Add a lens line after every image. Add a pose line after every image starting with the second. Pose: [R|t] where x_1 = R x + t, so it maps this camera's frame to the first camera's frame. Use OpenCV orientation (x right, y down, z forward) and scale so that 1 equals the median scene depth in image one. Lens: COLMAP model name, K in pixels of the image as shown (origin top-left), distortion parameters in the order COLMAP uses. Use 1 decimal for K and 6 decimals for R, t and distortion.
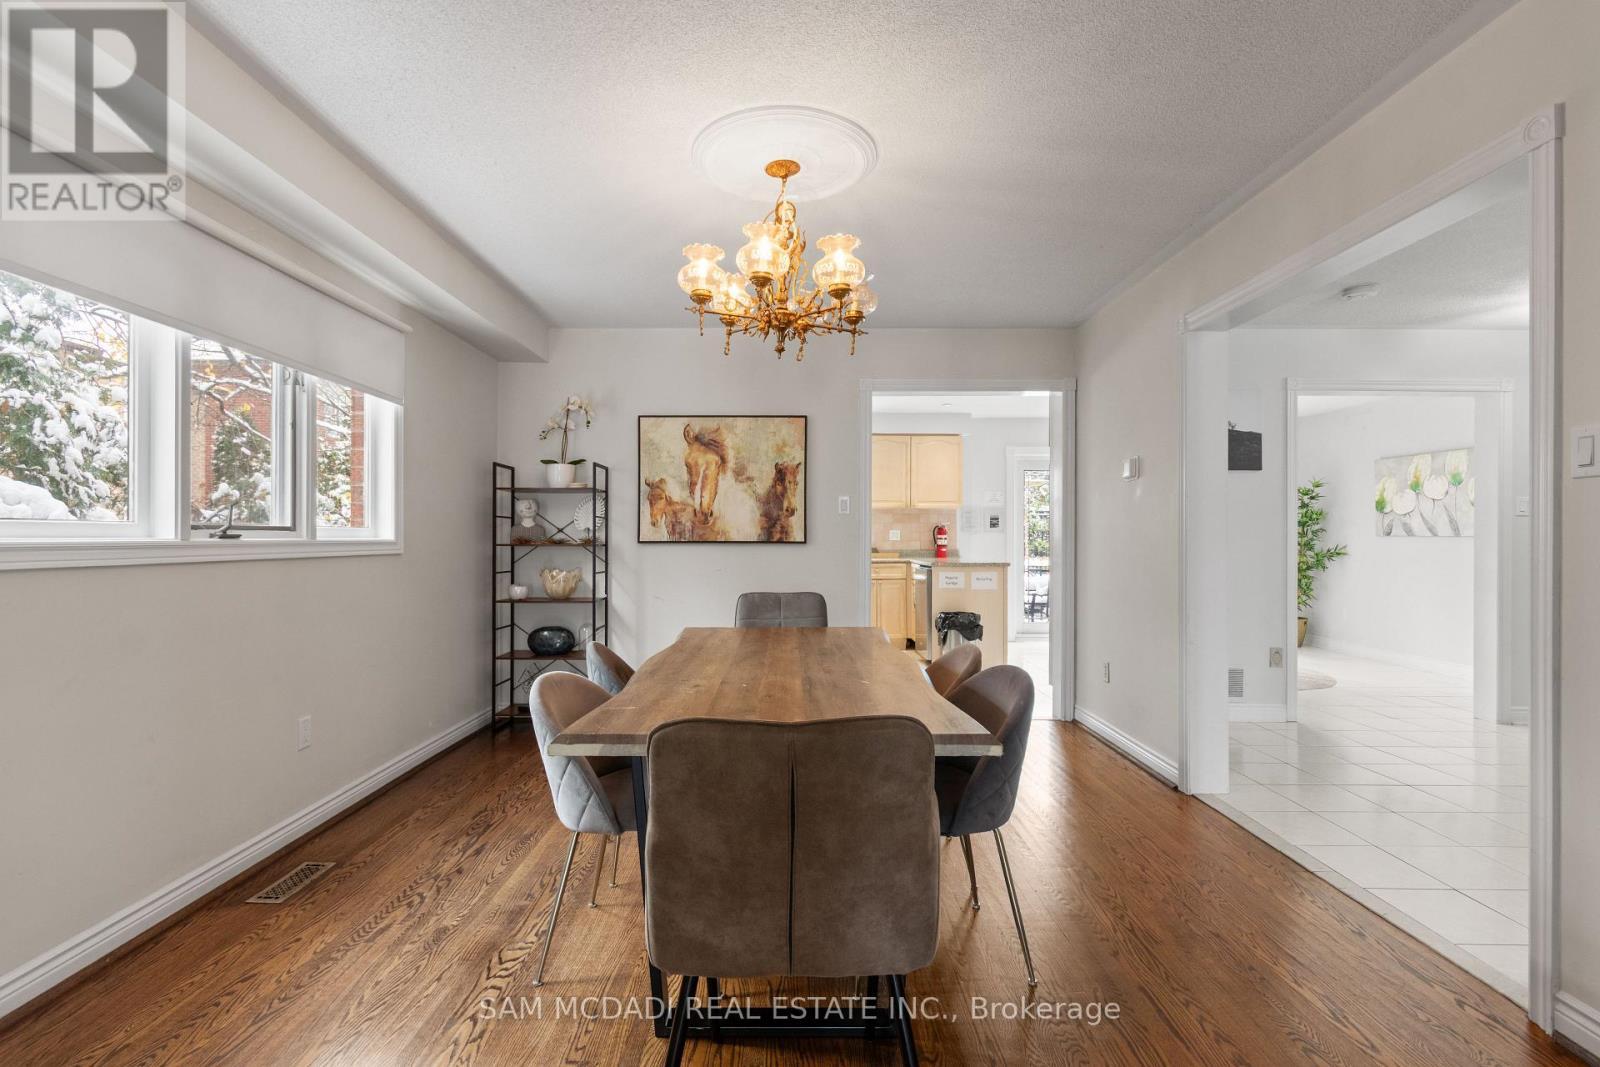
lens RADIAL K [[756.9, 0, 800.0], [0, 756.9, 541.3], [0, 0, 1]] dist [-0.001297, -0.000232]
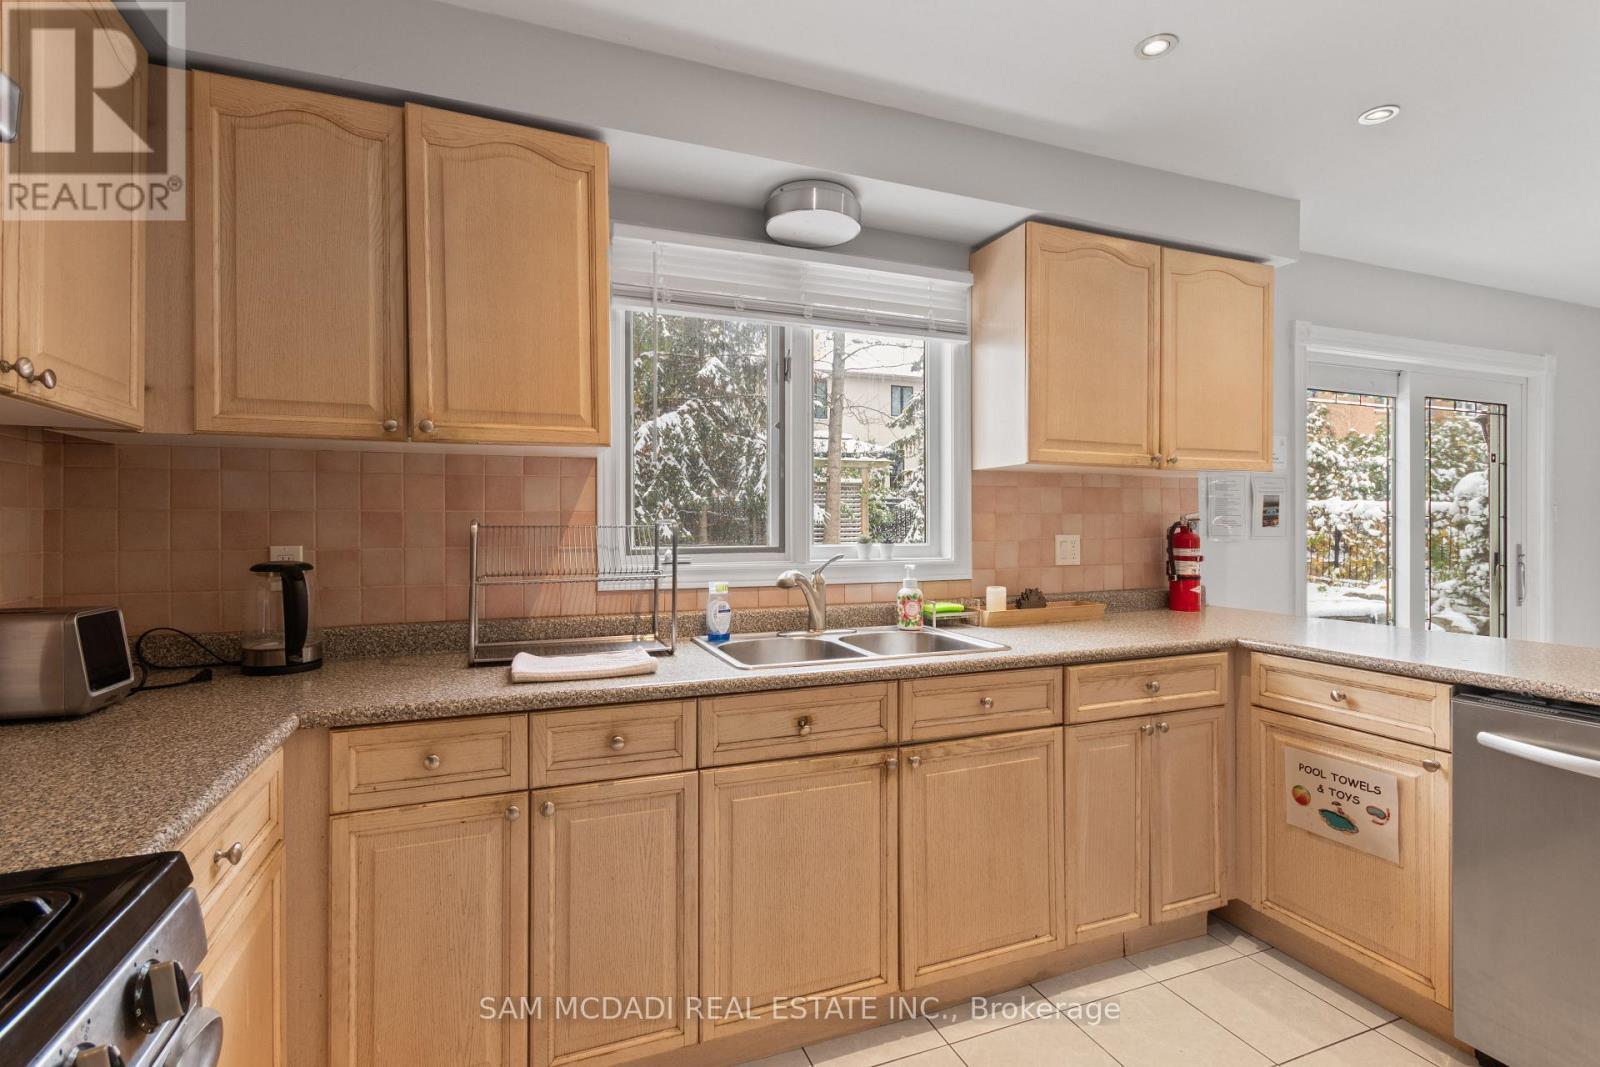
lens RADIAL K [[756.9, 0, 800.0], [0, 756.9, 541.3], [0, 0, 1]] dist [-0.001297, -0.000232]
pose [[1.000000, -0.000298, 0.000262, 0.007842], [0.000298, 0.999999, -0.001030, -0.011113], [-0.000262, 0.001030, 0.999999, 0.650103]]
